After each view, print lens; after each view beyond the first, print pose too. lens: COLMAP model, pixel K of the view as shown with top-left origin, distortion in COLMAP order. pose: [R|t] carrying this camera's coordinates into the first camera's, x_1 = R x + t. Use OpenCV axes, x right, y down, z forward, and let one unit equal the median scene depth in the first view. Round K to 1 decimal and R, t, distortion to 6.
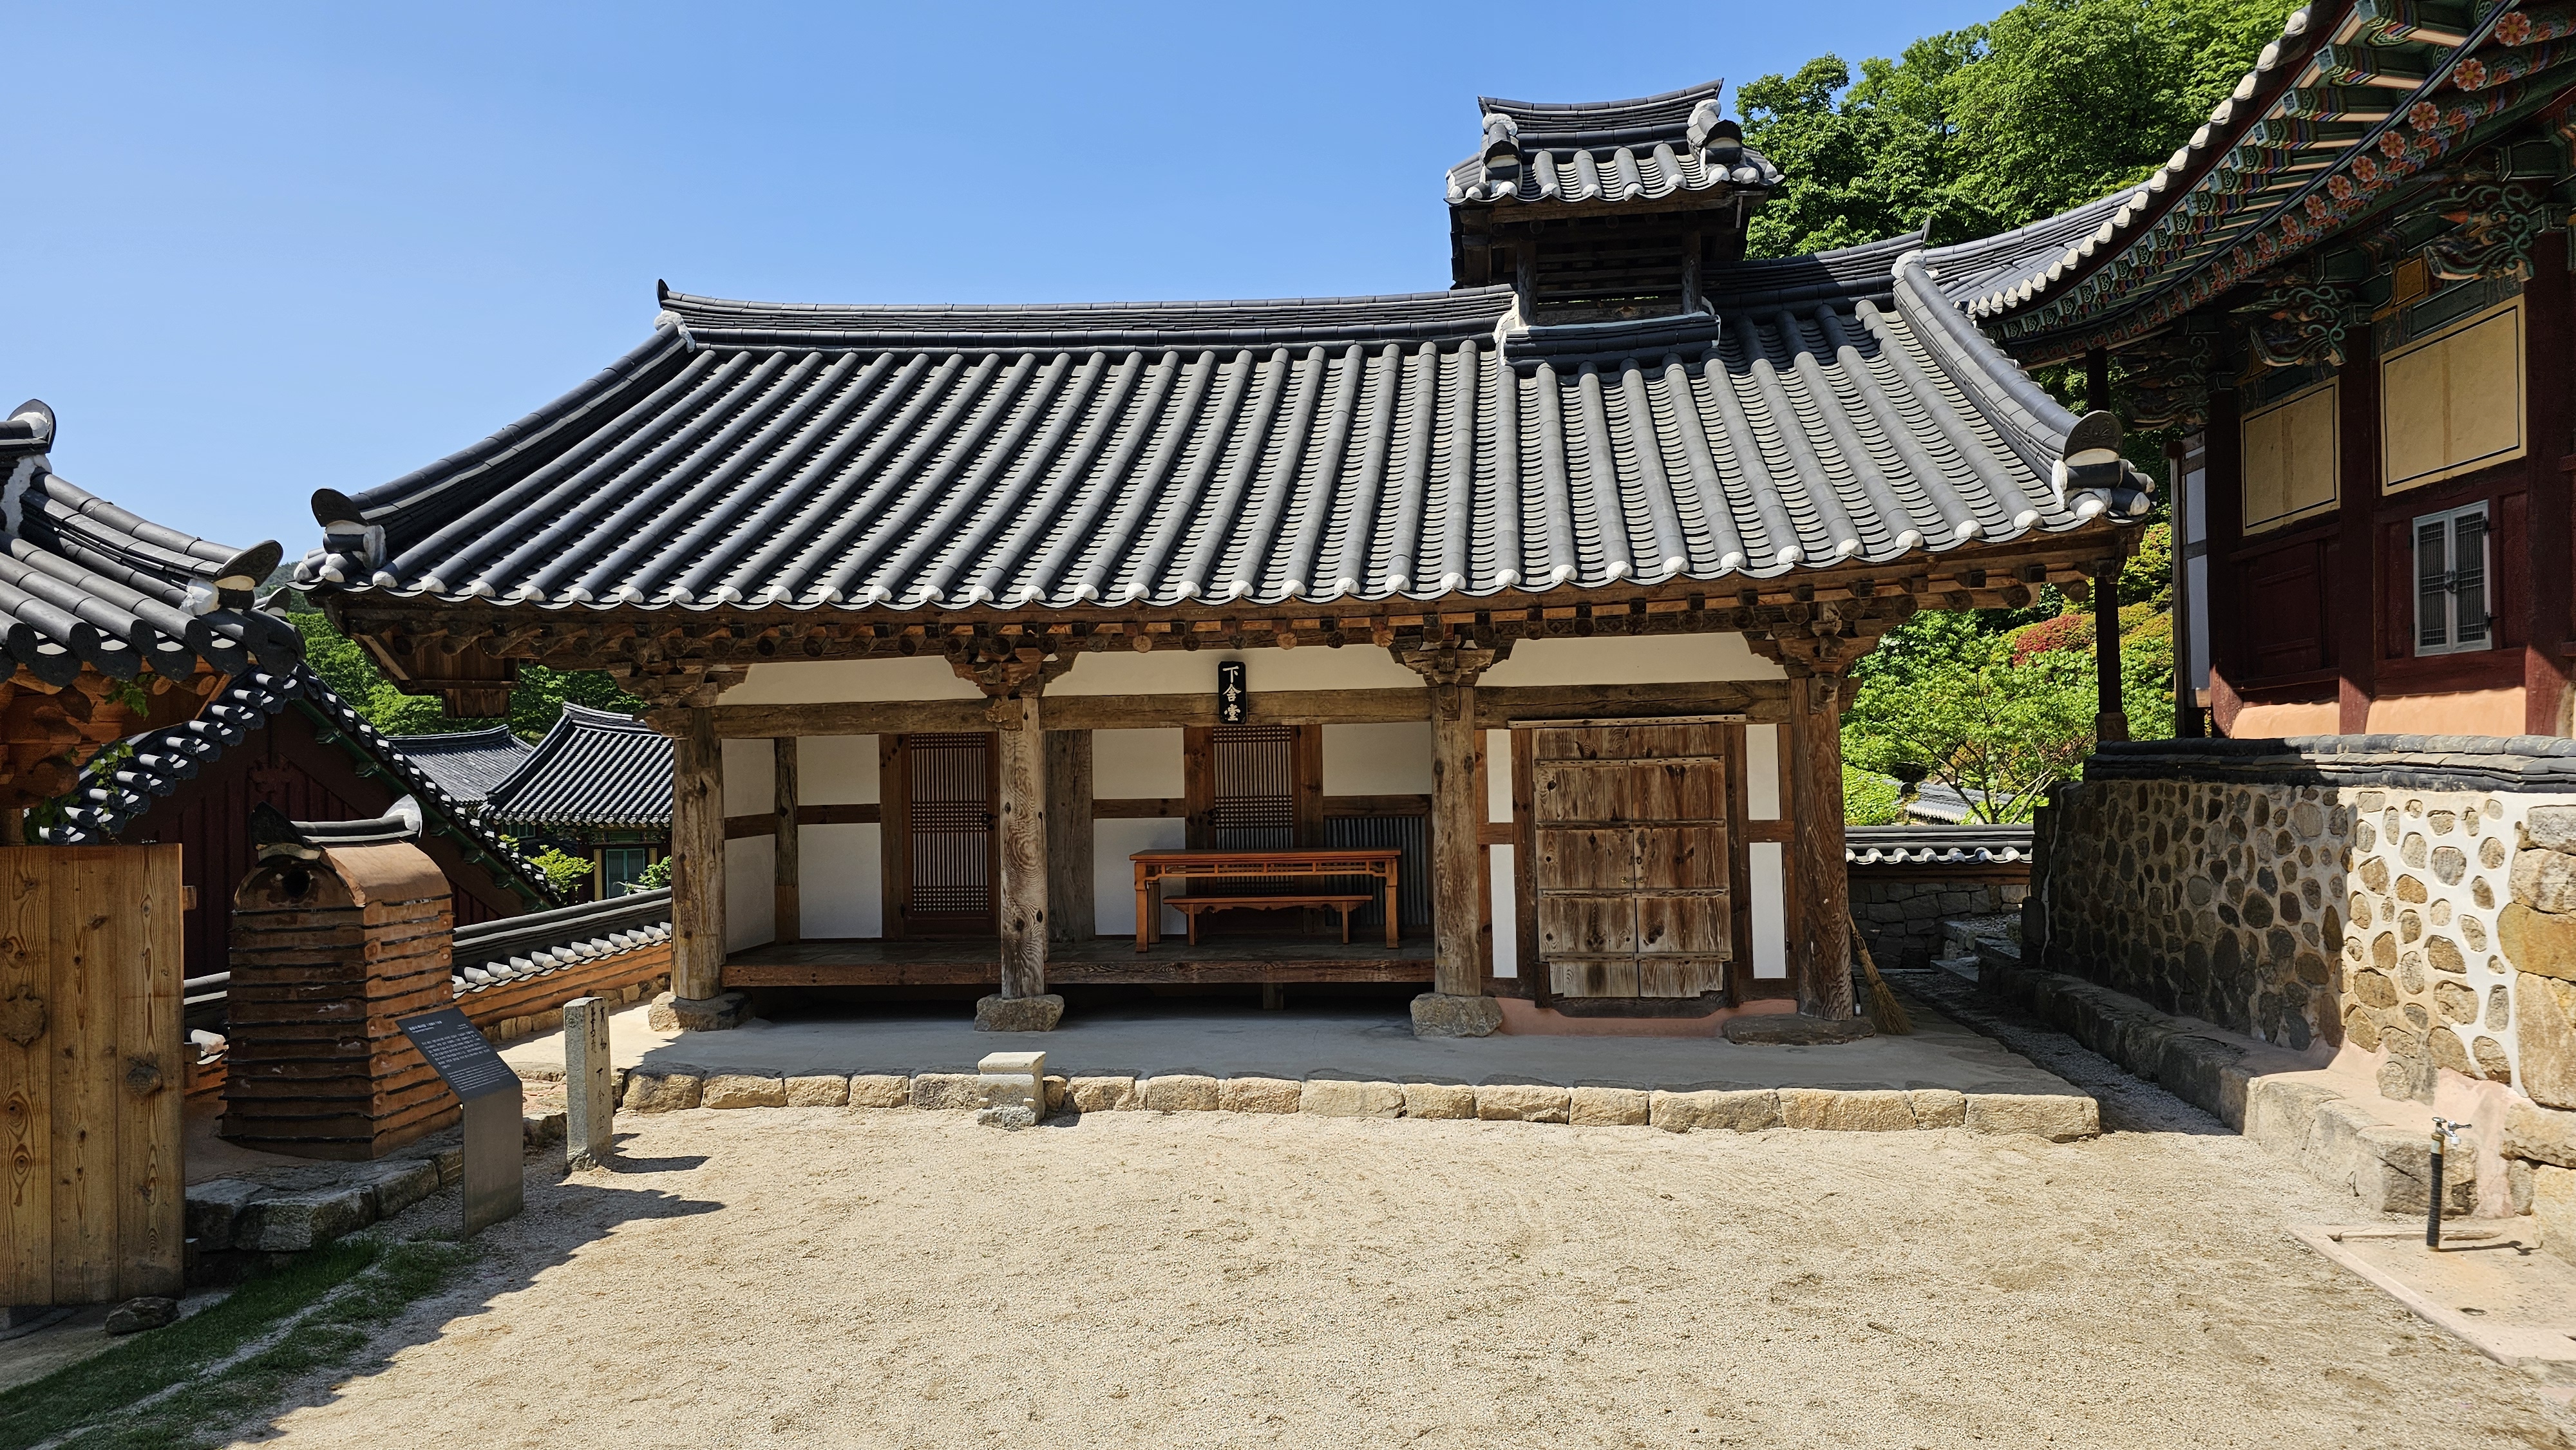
lens RADIAL K [[1719.9, 0, 1294.5], [0, 1719.9, 717.7], [0, 0, 1]] dist [0.082648, -0.094721]
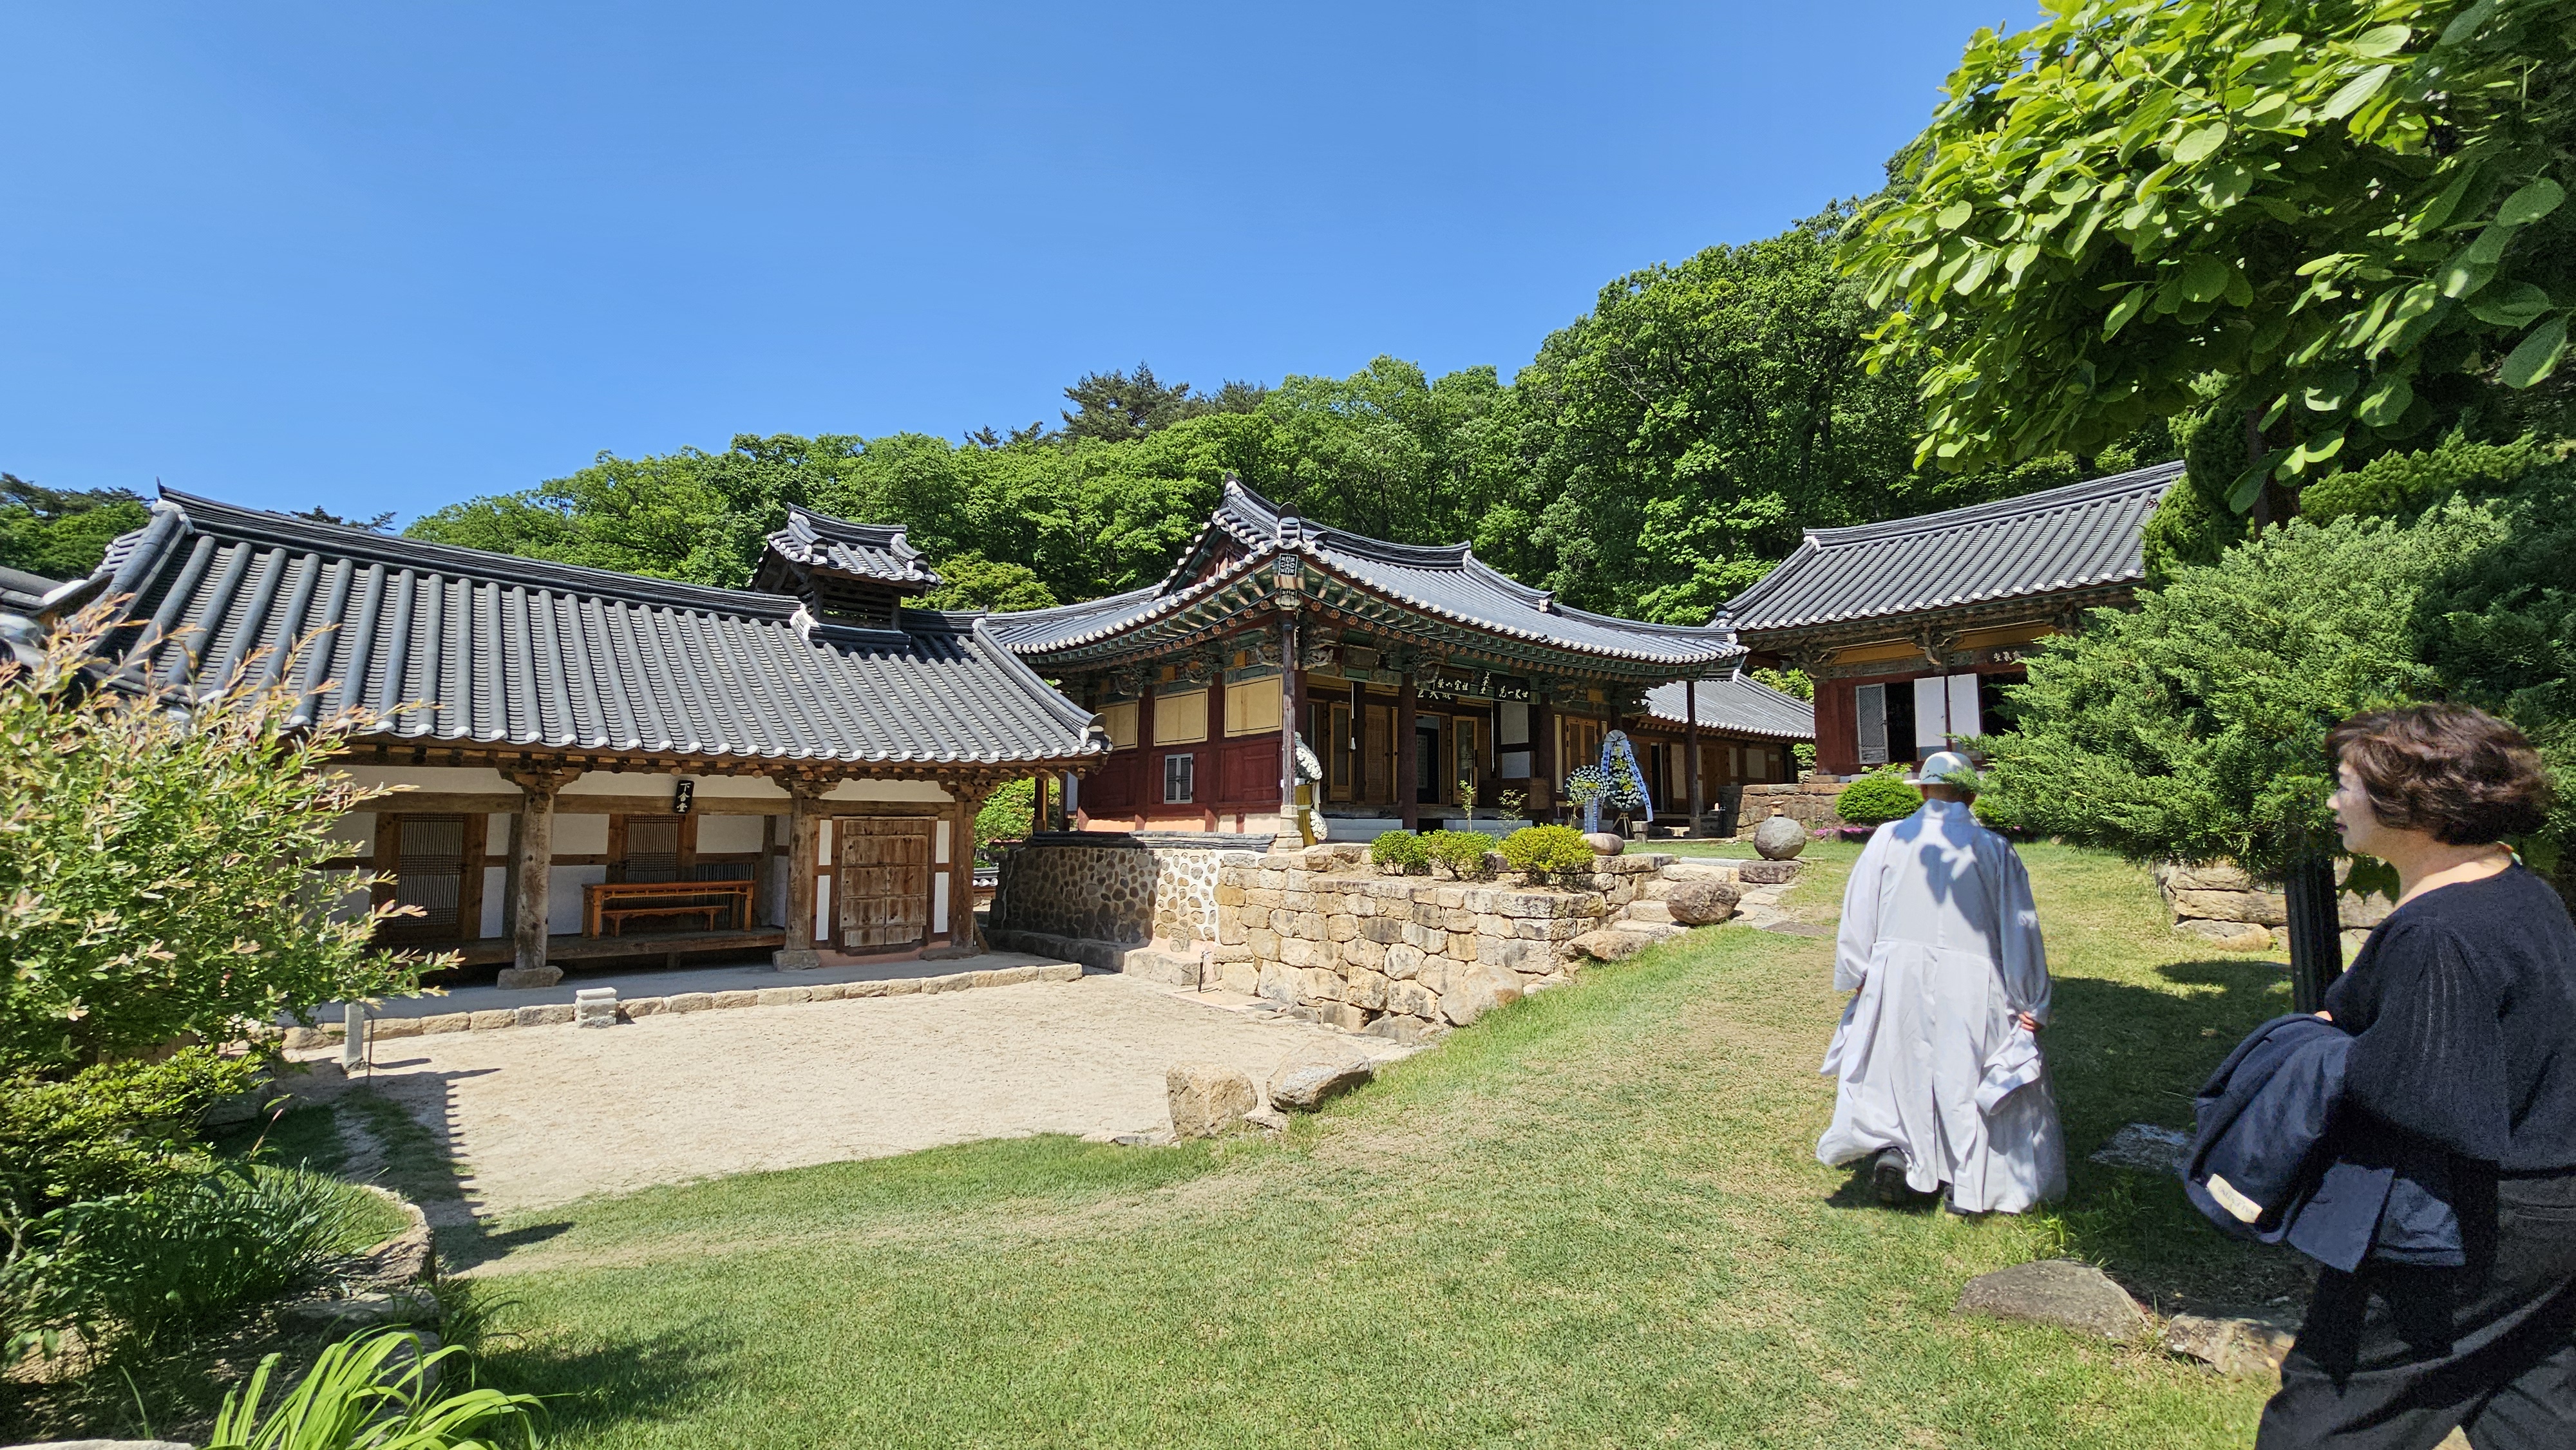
lens RADIAL K [[1055.5, 0, 1281.1], [0, 1055.5, 727.0], [0, 0, 1]] dist [-0.002473, 0.000130]
pose [[0.674208, 0.092044, 0.732783, -0.469671], [-0.030107, 0.994804, -0.097256, 0.001954], [-0.737928, 0.043509, 0.673476, -0.286294]]
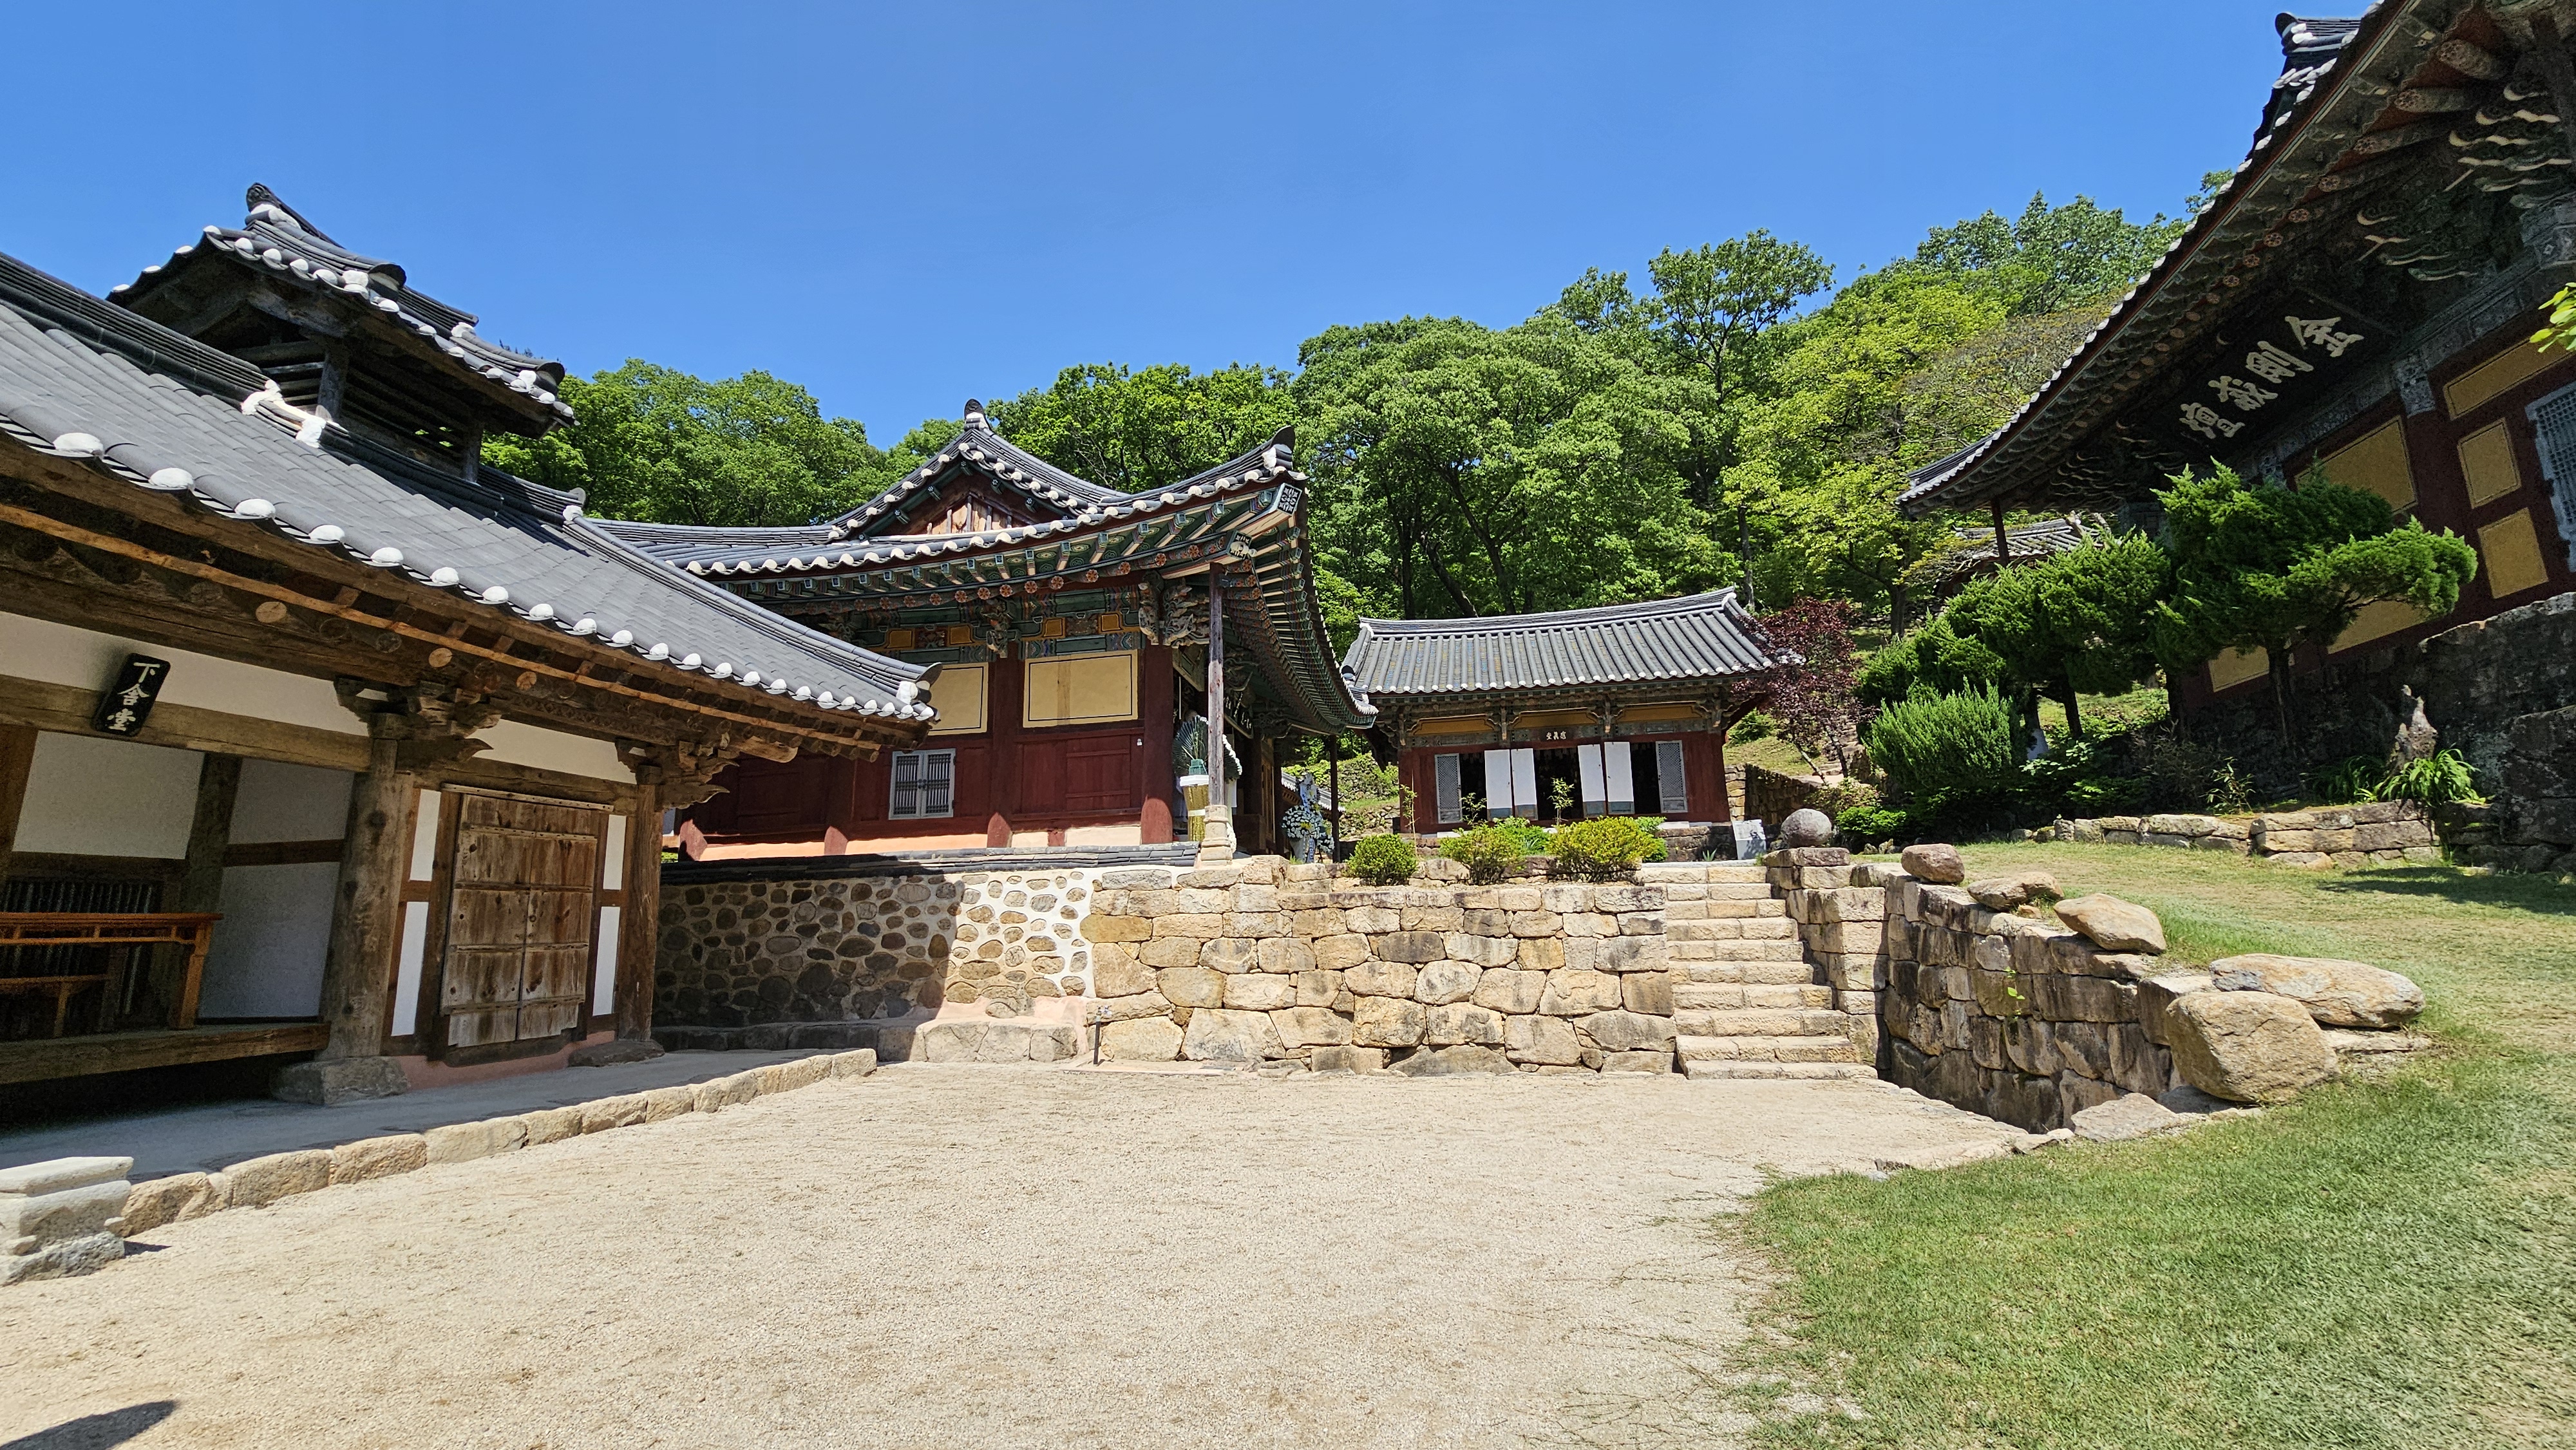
lens RADIAL K [[1055.5, 0, 1281.1], [0, 1055.5, 727.0], [0, 0, 1]] dist [-0.002473, 0.000130]
pose [[0.033759, 0.209544, 0.977216, -0.507601], [0.004327, 0.977734, -0.209805, 0.107800], [-0.999421, 0.011311, 0.032101, 0.472181]]
